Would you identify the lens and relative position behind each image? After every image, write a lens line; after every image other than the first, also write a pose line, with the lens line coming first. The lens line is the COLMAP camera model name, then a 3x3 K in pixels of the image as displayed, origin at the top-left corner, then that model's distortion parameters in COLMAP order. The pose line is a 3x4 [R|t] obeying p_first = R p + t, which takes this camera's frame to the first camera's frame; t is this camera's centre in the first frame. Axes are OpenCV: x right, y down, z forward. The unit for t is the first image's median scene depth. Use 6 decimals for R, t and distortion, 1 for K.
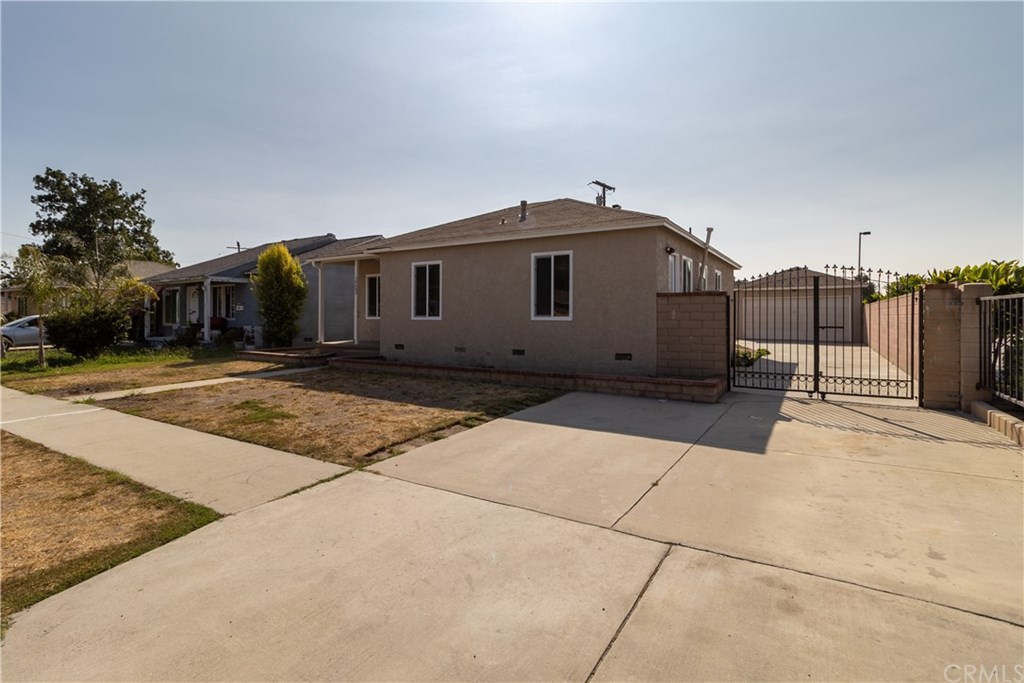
lens RADIAL K [[482.6, 0, 545.2], [0, 482.6, 314.7], [0, 0, 1]] dist [-0.001183, 0.000037]
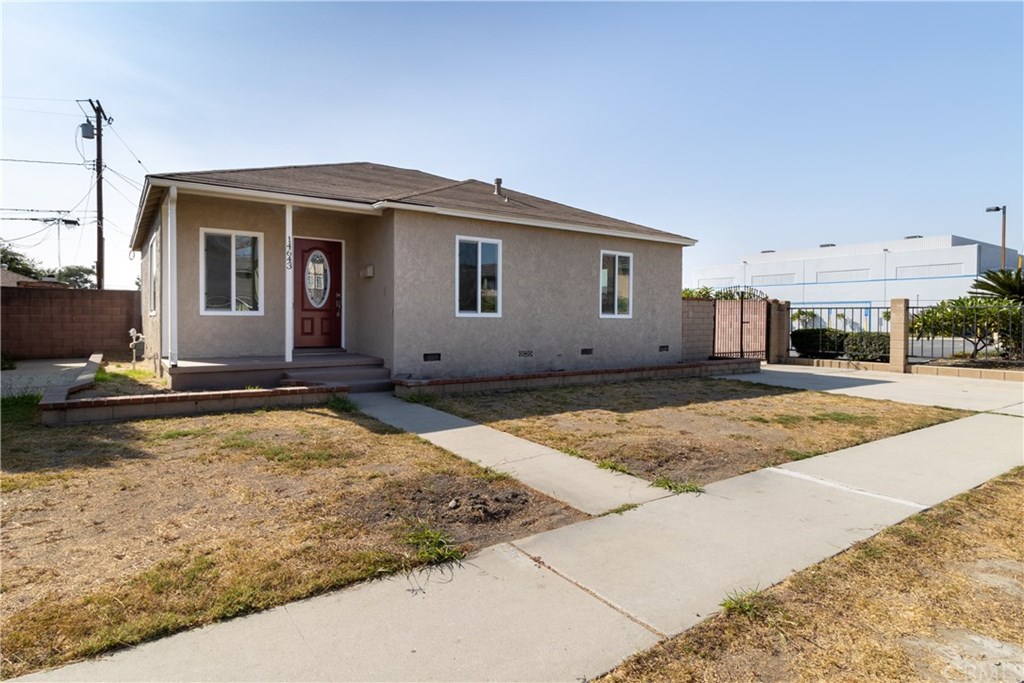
lens RADIAL K [[571.9, 0, 511.4], [0, 571.9, 338.0], [0, 0, 1]] dist [-0.005872, -0.000217]
pose [[0.430672, -0.033846, 0.901874, -1.019399], [-0.014531, 0.998907, 0.044426, 0.002674], [-0.902392, -0.032238, 0.429709, 0.579977]]
